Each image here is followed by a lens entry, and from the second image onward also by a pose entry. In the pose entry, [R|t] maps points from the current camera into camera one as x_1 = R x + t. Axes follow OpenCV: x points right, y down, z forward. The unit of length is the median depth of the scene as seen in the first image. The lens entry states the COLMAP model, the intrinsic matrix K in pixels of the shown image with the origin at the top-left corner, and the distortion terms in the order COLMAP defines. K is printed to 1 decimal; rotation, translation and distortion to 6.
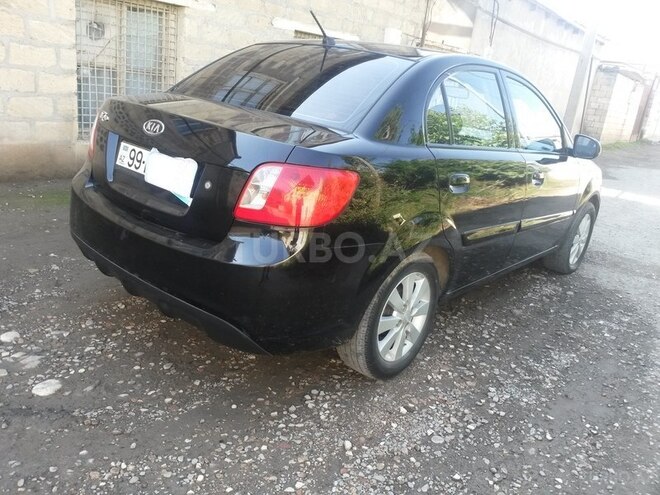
lens RADIAL K [[563.1, 0, 330.0], [0, 563.1, 247.5], [0, 0, 1]] dist [0.084189, -0.146951]
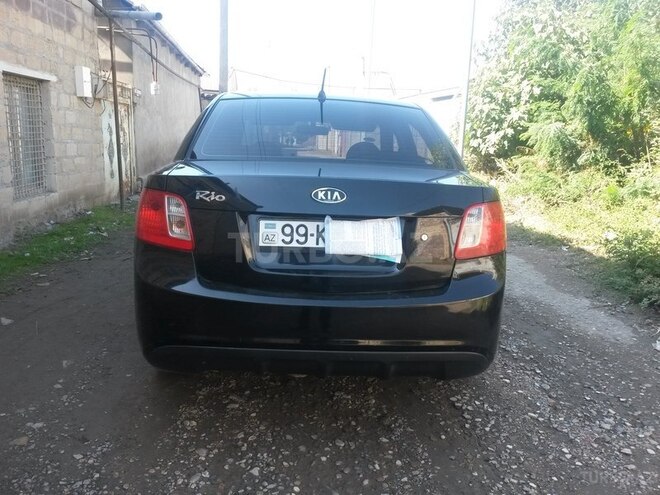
lens RADIAL K [[563.1, 0, 330.0], [0, 563.1, 247.5], [0, 0, 1]] dist [0.084189, -0.146951]
pose [[0.687055, -0.230811, 0.688972, -0.927371], [0.258422, 0.963830, 0.065187, -0.178827], [-0.679098, 0.133259, 0.721851, 0.312031]]
